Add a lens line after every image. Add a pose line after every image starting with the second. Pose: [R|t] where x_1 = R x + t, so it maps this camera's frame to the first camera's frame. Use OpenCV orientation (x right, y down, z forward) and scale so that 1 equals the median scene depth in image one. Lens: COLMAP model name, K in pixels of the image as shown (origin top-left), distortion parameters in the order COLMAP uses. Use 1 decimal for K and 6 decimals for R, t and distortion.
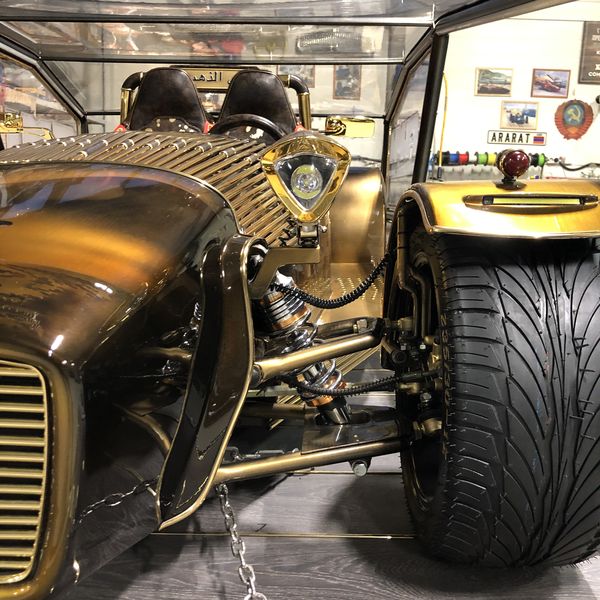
lens RADIAL K [[654.4, 0, 296.8], [0, 654.4, 298.9], [0, 0, 1]] dist [0.007272, 0.000000]
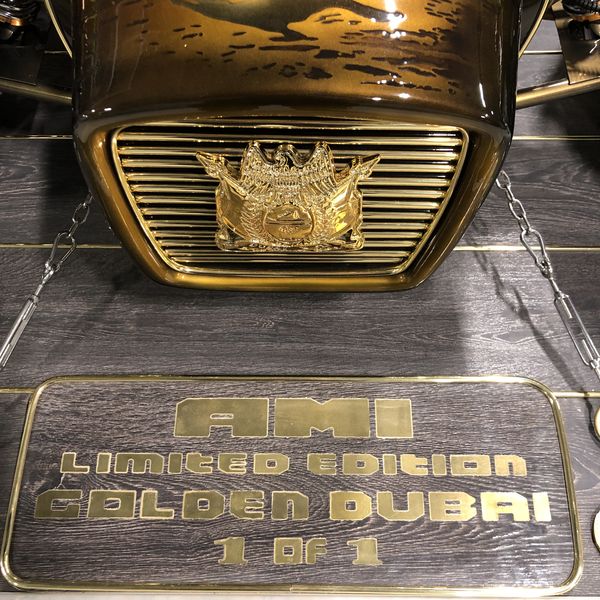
lens RADIAL K [[654.4, 0, 304.1], [0, 654.4, 297.7], [0, 0, 1]] dist [0.007272, 0.000000]
pose [[0.999583, -0.004514, -0.028509, -0.113233], [0.023228, 0.712134, 0.701660, -0.069187], [0.017134, -0.702030, 0.711942, 0.034109]]
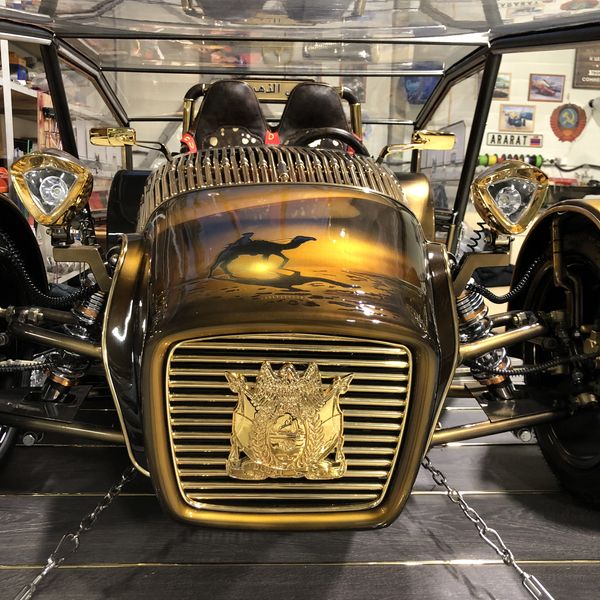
lens RADIAL K [[654.4, 0, 304.9], [0, 654.4, 300.5], [0, 0, 1]] dist [0.007272, 0.000000]
pose [[0.998781, -0.010088, 0.048313, -0.128660], [0.009797, 0.999932, 0.006259, -0.000760], [-0.048373, -0.005778, 0.998813, -0.066869]]
